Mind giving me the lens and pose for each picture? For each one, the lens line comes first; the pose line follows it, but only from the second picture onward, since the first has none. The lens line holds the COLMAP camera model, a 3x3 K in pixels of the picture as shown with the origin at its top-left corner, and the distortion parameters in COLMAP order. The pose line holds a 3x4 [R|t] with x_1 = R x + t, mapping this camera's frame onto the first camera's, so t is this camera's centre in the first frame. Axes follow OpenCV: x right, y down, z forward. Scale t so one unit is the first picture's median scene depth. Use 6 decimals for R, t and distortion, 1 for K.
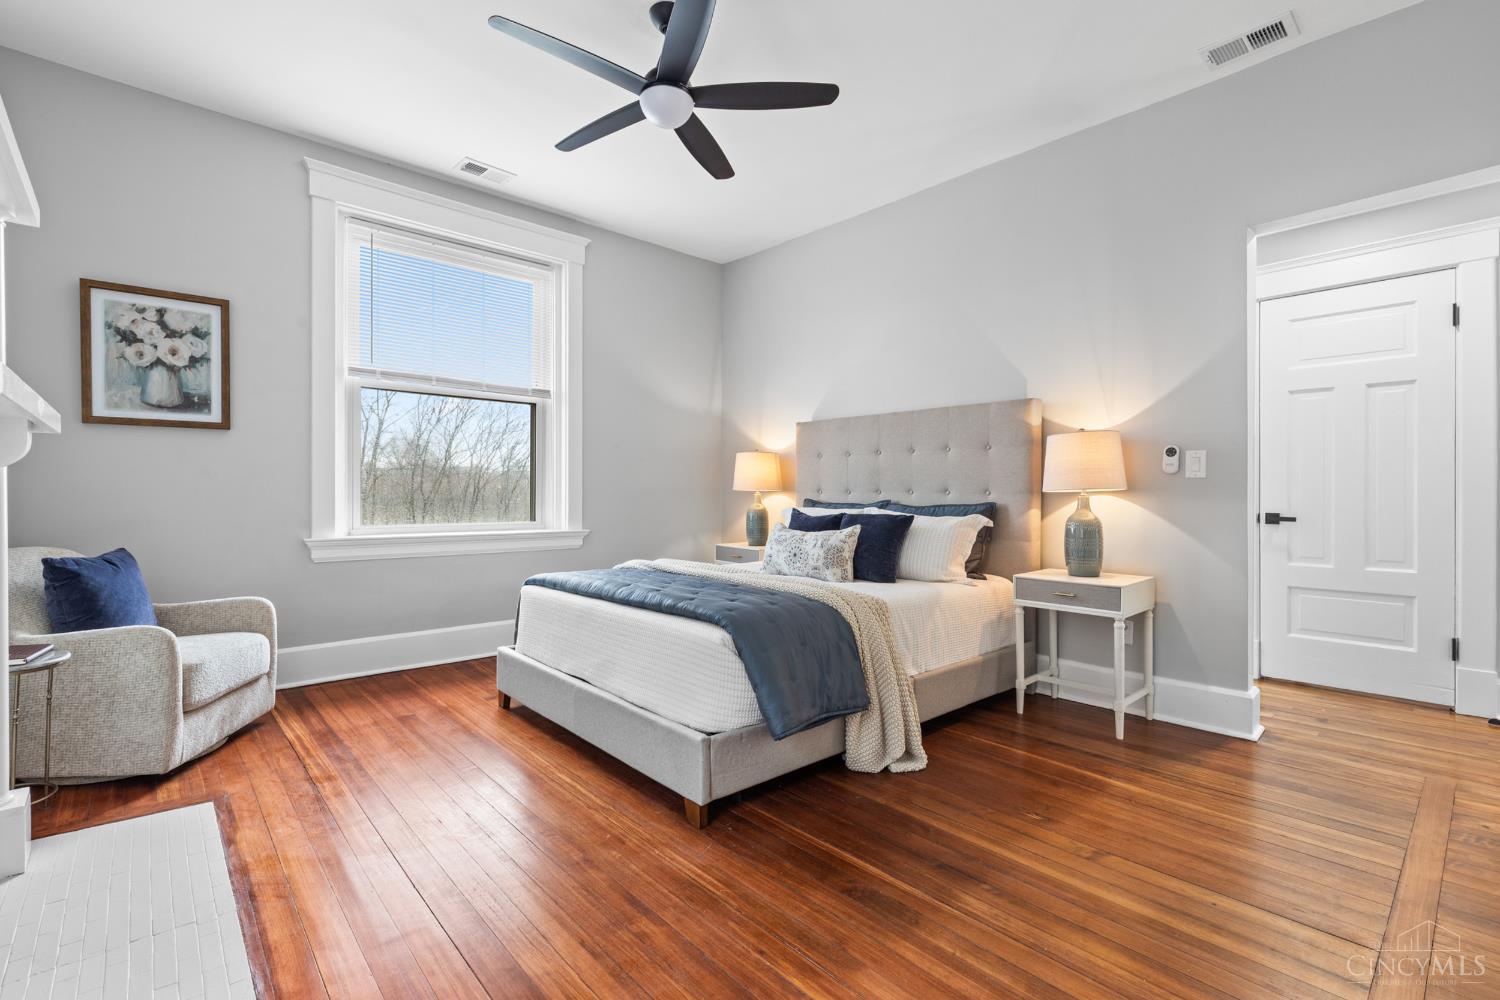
lens RADIAL K [[670.1, 0, 748.5], [0, 670.1, 495.4], [0, 0, 1]] dist [0.003370, 0.000144]
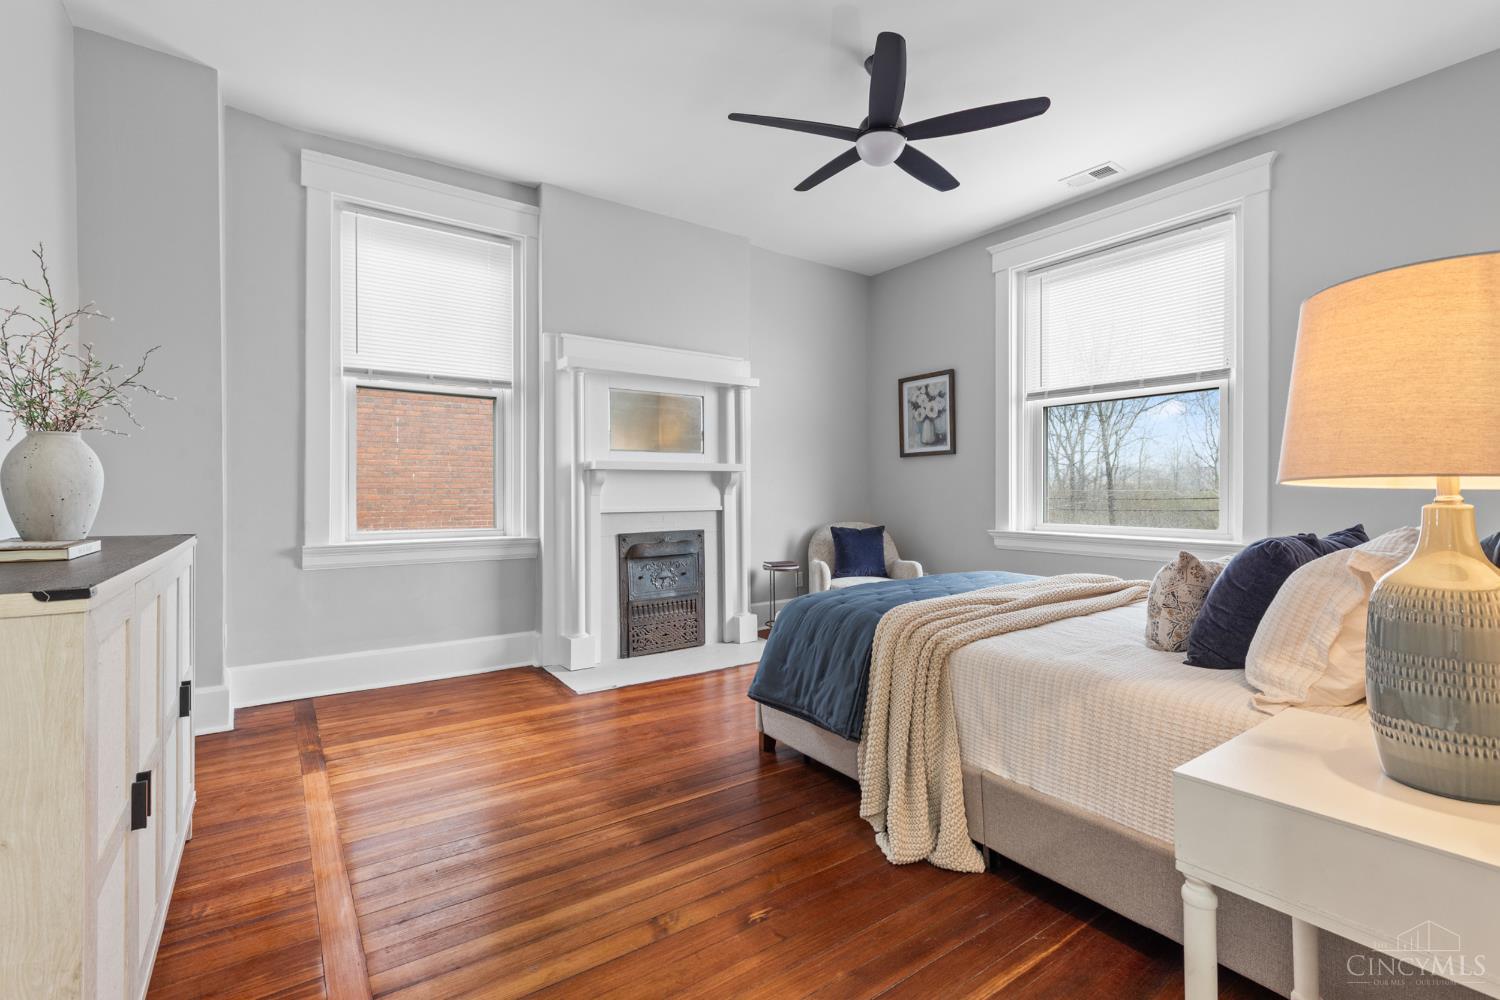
lens RADIAL K [[670.1, 0, 744.4], [0, 670.1, 501.6], [0, 0, 1]] dist [0.003370, 0.000144]
pose [[-0.117387, 0.007591, -0.993057, 0.827147], [-0.006968, 0.999940, 0.008467, -0.000138], [0.993062, 0.007913, -0.117327, 0.748894]]
